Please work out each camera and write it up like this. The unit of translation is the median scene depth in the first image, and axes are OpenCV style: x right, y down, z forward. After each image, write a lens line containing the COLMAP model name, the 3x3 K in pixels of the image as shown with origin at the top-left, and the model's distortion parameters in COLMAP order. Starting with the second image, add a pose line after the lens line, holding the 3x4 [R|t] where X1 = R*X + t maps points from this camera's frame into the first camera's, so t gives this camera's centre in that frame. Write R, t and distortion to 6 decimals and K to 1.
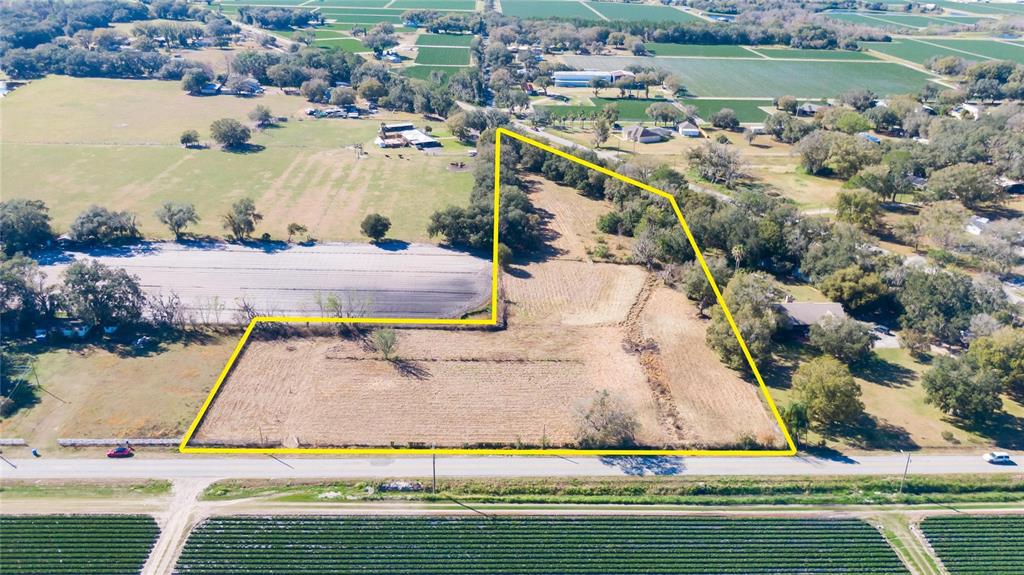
lens RADIAL K [[751.1, 0, 512.0], [0, 751.1, 287.5], [0, 0, 1]] dist [0.052723, -0.103747]
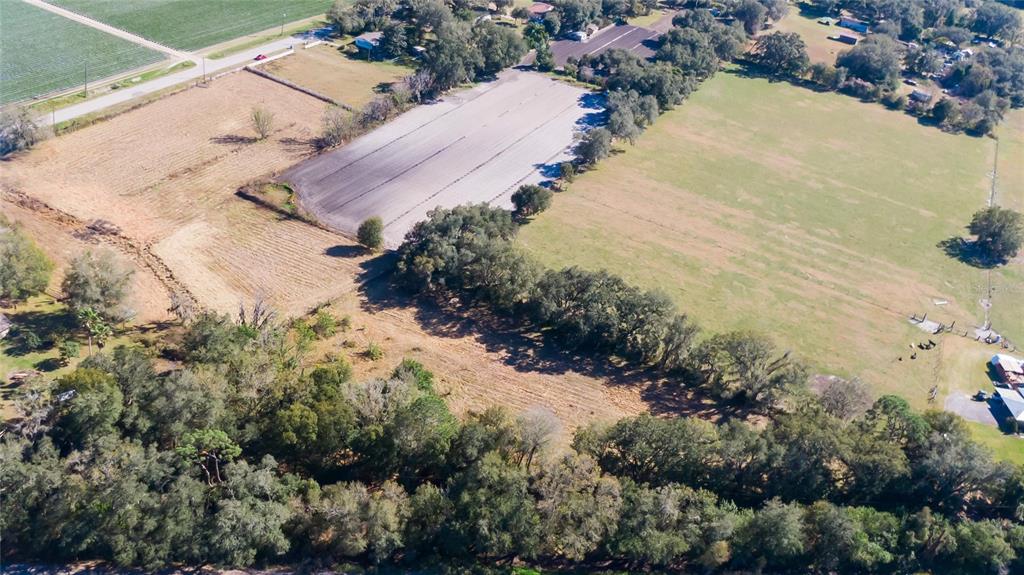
lens RADIAL K [[925.5, 0, 512.0], [0, 925.5, 287.5], [0, 0, 1]] dist [0.085769, -0.196860]
pose [[-0.460979, 0.370337, -0.806442, 0.534818], [-0.535675, 0.608389, 0.585589, -0.485308], [0.707496, 0.701936, -0.082075, 0.947542]]
